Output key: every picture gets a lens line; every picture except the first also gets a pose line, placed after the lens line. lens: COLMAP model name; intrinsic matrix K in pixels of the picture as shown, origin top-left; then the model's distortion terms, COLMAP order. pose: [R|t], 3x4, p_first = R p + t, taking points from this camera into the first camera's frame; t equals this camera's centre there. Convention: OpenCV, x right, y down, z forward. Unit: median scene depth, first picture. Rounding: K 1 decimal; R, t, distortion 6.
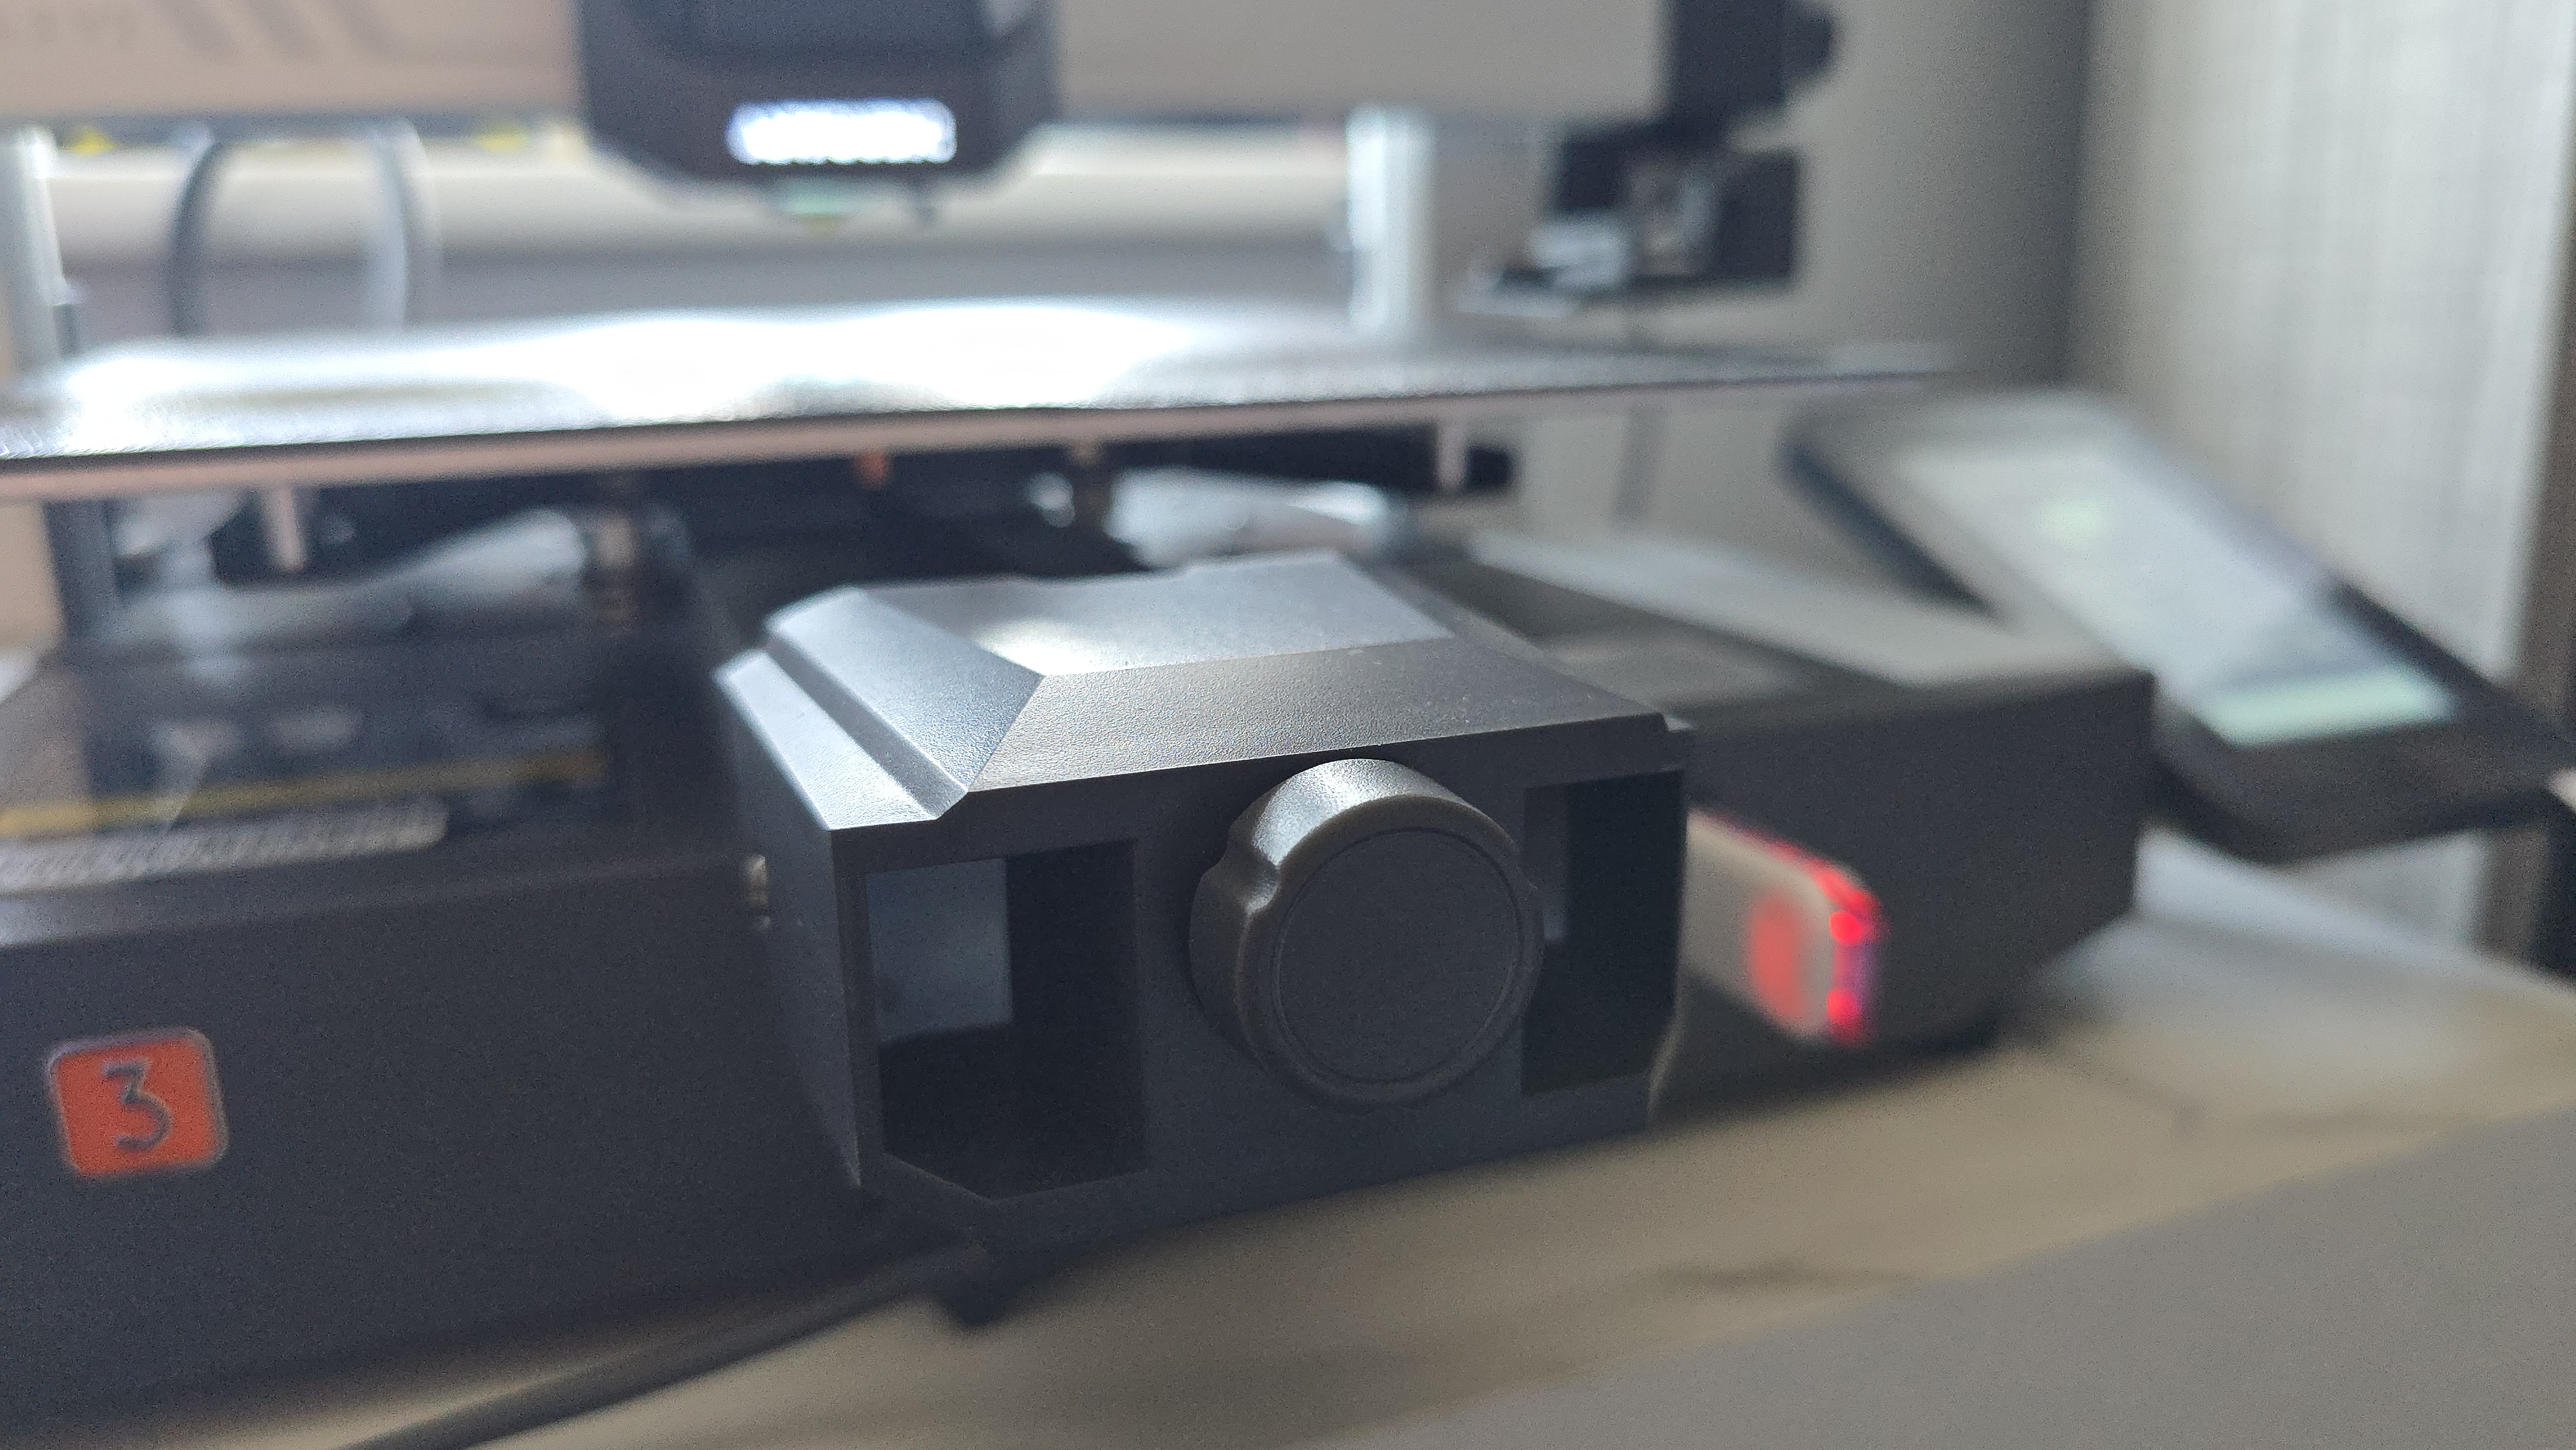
lens RADIAL K [[1823.8, 0, 1279.4], [0, 1823.8, 735.2], [0, 0, 1]] dist [0.036395, -0.000005]
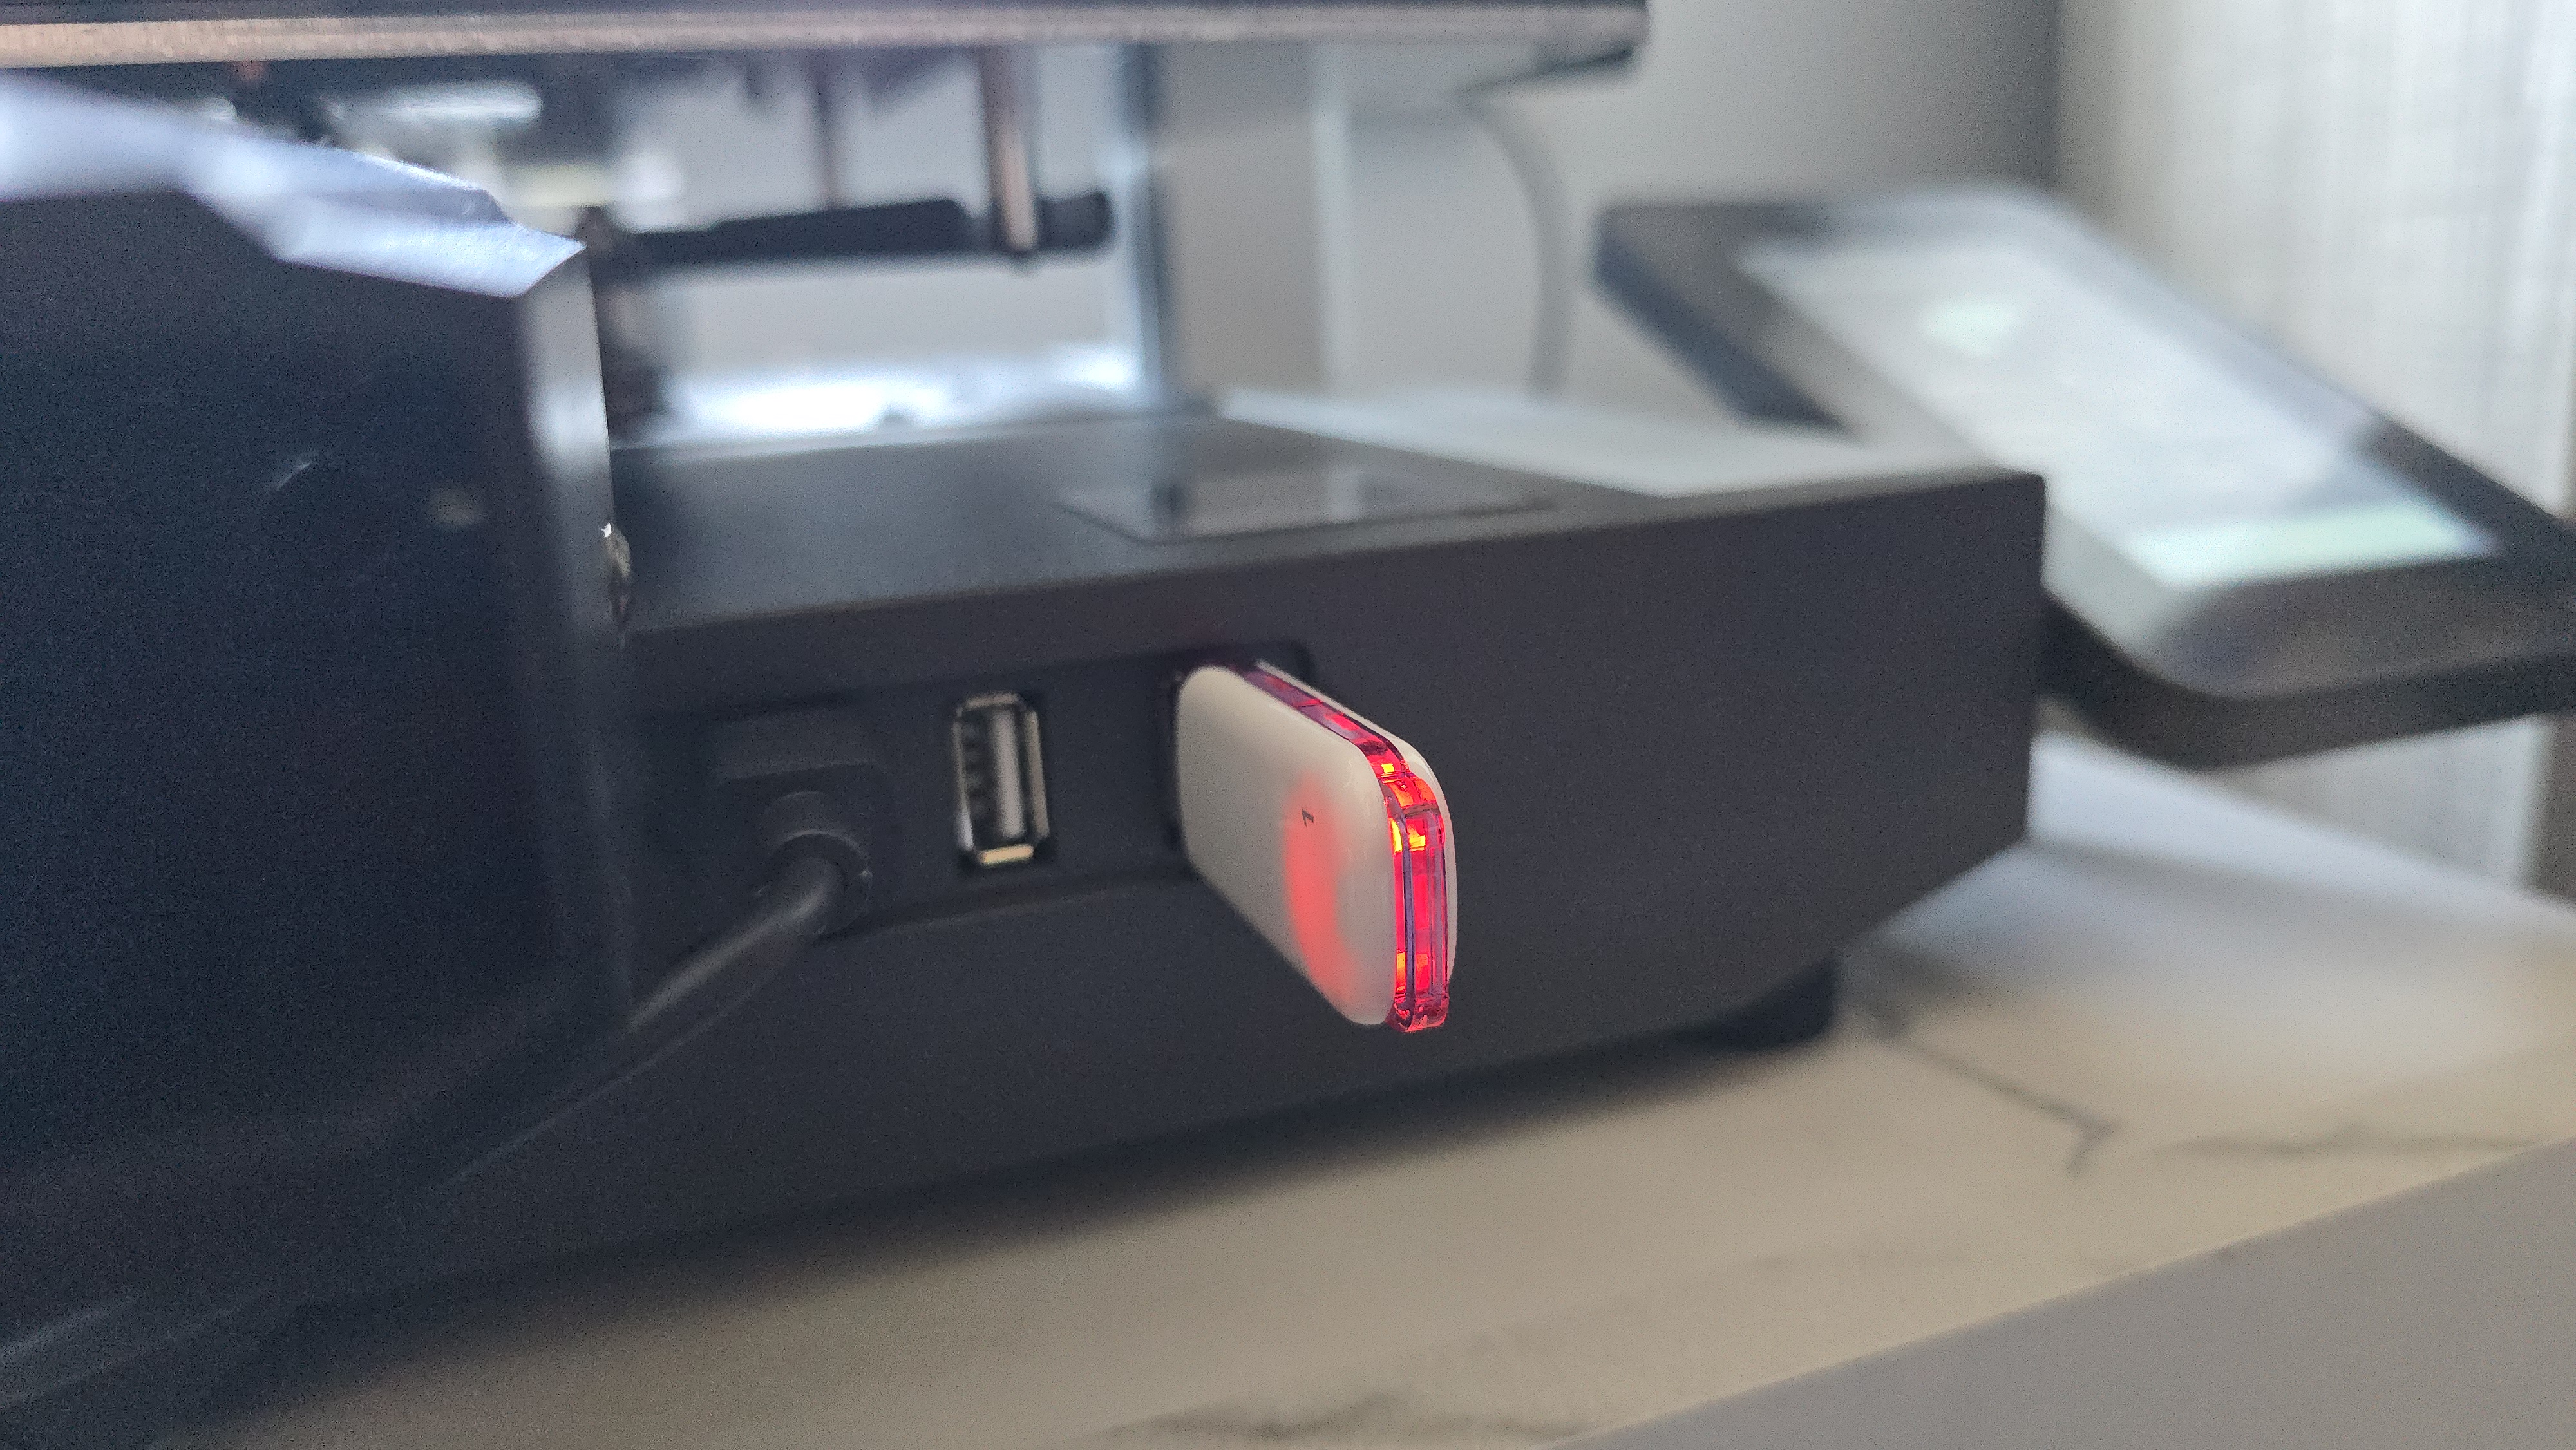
lens RADIAL K [[1823.8, 0, 1296.9], [0, 1823.8, 714.3], [0, 0, 1]] dist [0.036395, -0.000005]
pose [[0.999396, -0.026211, -0.022813, 0.204029], [0.025778, 0.999486, -0.019075, 0.055933], [0.023301, 0.018476, 0.999558, 0.299797]]
